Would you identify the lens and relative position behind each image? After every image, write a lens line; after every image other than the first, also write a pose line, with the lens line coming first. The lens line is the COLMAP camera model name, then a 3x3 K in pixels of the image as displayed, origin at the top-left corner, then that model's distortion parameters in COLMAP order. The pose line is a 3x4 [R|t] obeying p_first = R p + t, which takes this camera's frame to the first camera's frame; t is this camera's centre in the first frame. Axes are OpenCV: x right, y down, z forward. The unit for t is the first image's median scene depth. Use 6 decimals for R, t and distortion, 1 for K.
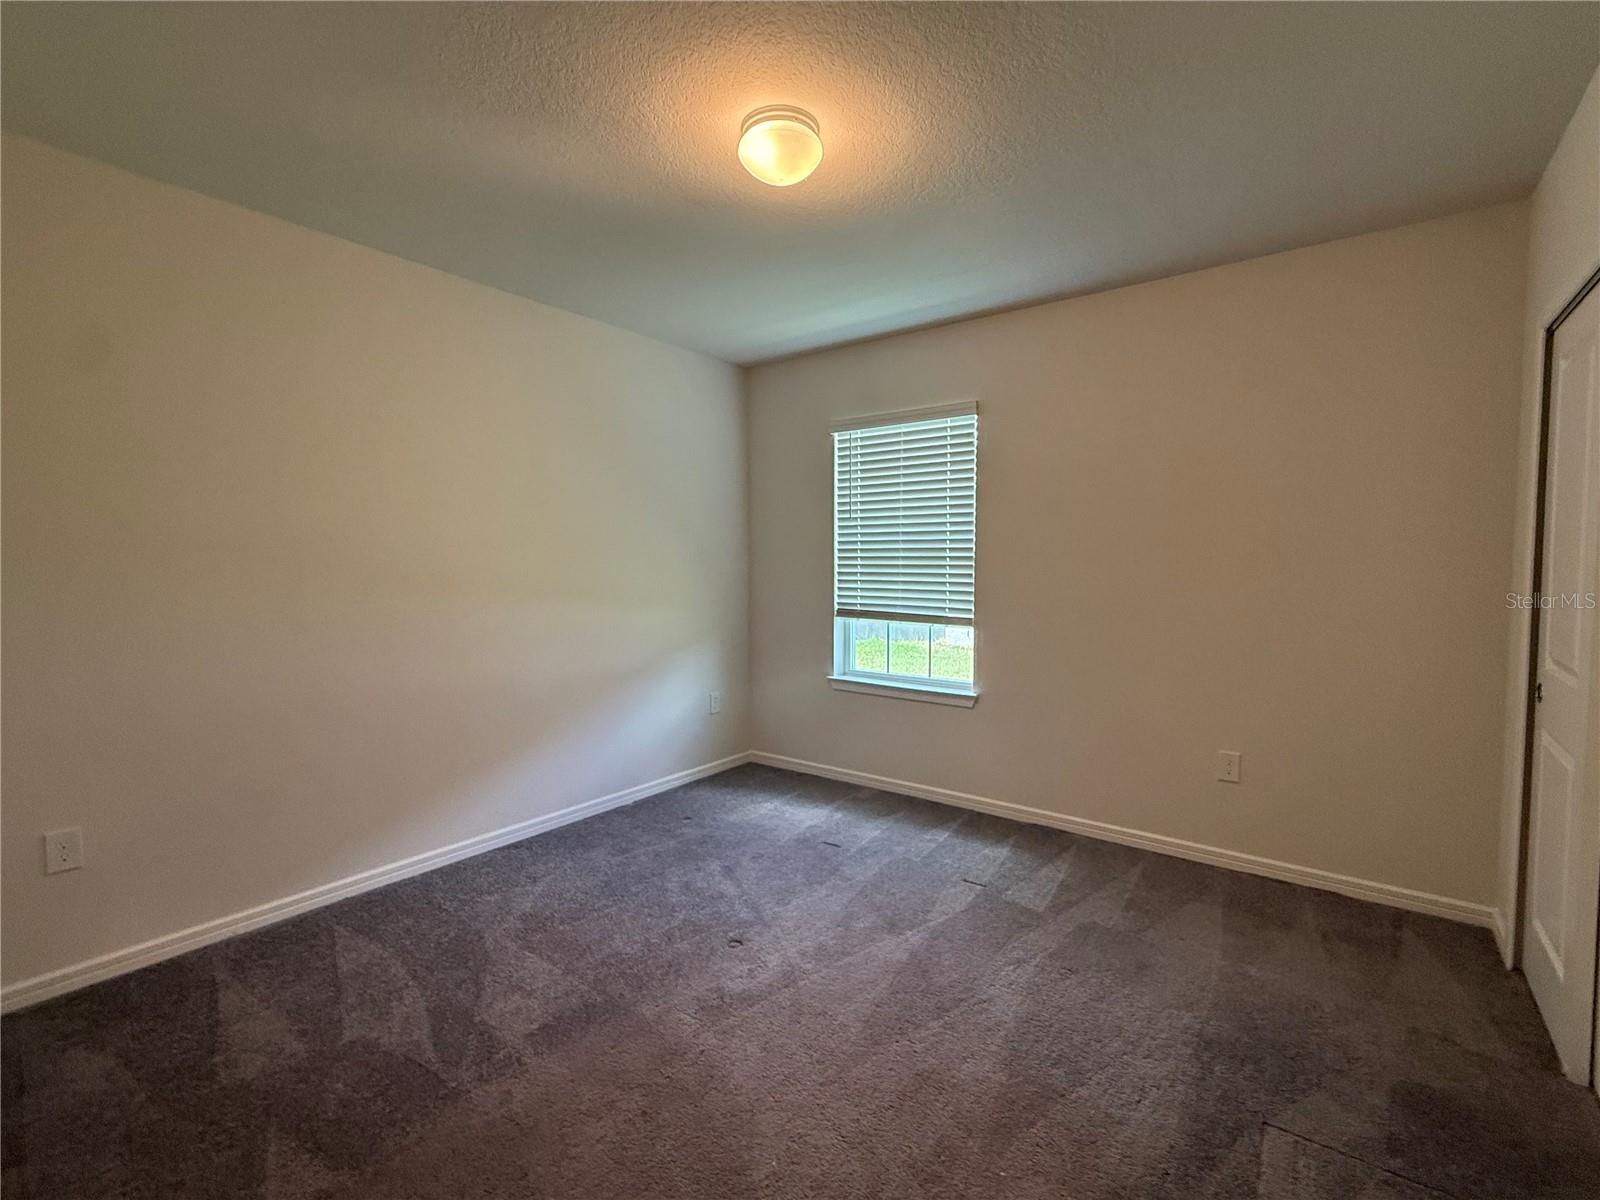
lens RADIAL K [[728.3, 0, 800.0], [0, 728.3, 600.0], [0, 0, 1]] dist [-0.001445, 0.000564]
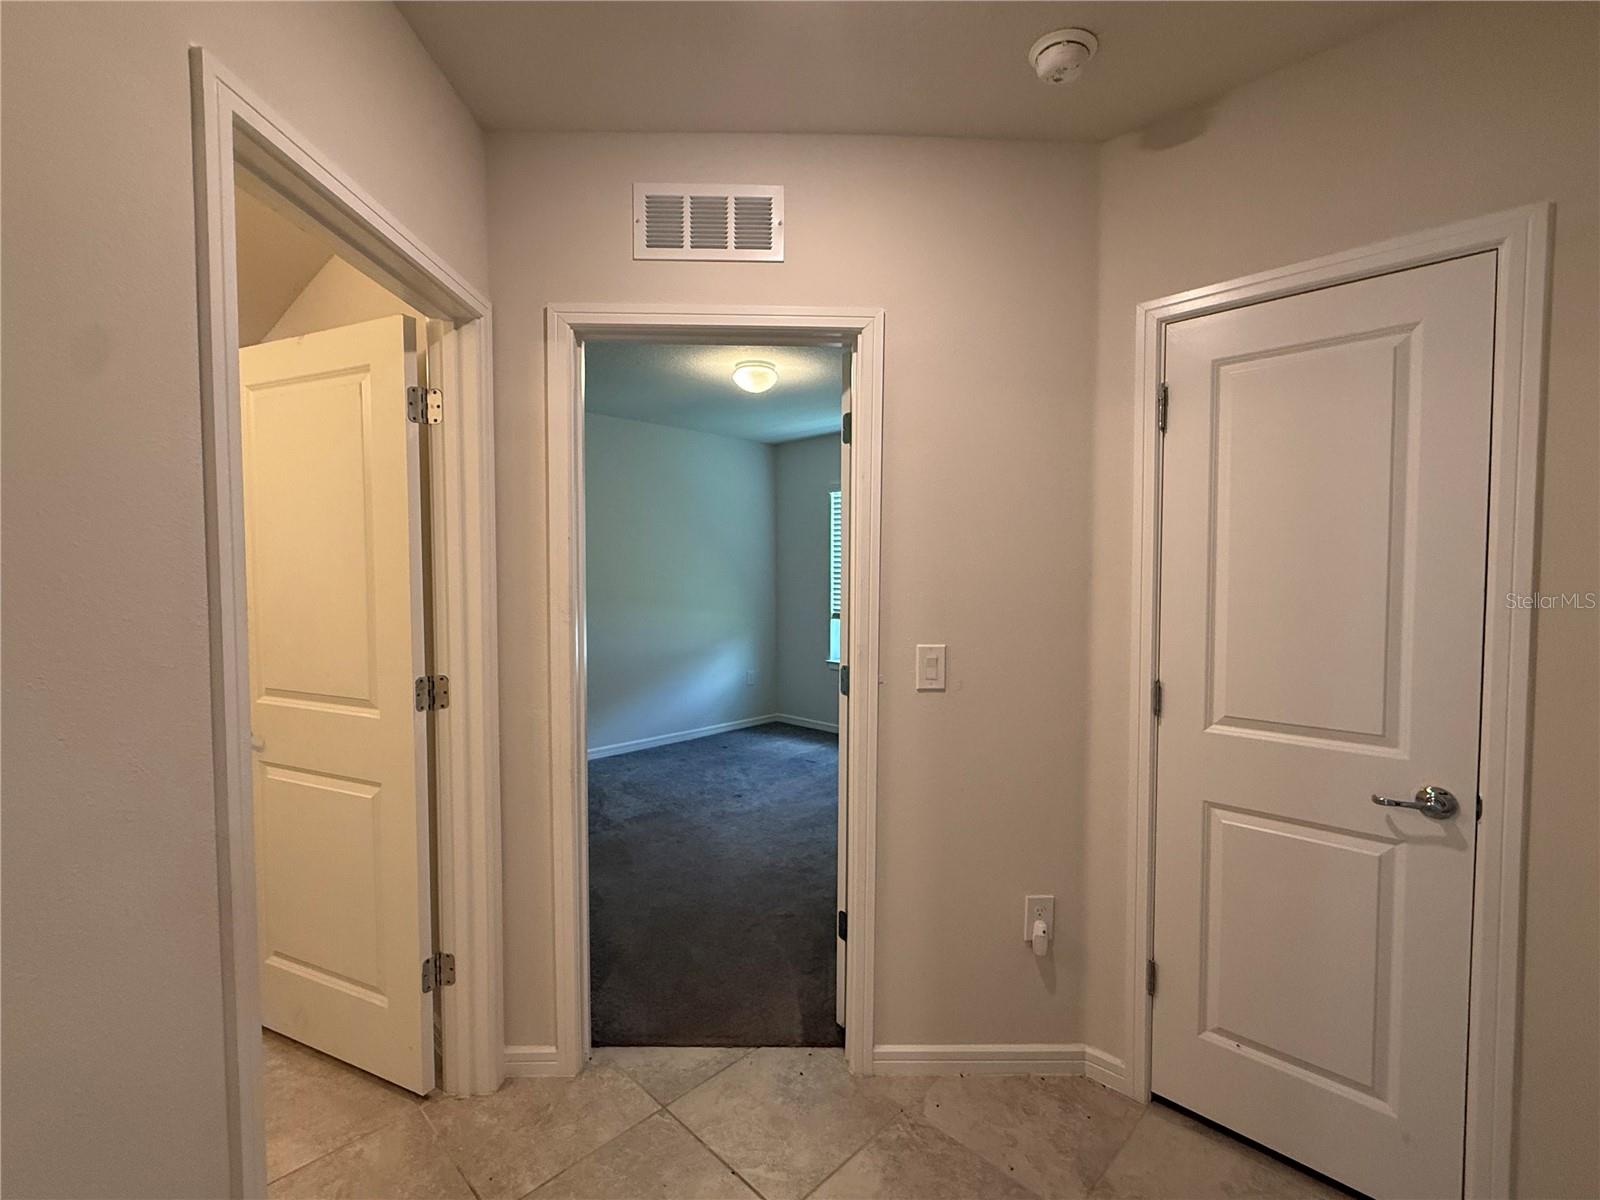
lens RADIAL K [[728.3, 0, 800.0], [0, 728.3, 600.0], [0, 0, 1]] dist [-0.001445, 0.000564]
pose [[0.992773, 0.009092, -0.119666, 0.231302], [-0.010656, 0.999866, -0.012439, 0.006771], [0.119537, 0.013624, 0.992736, -0.647472]]
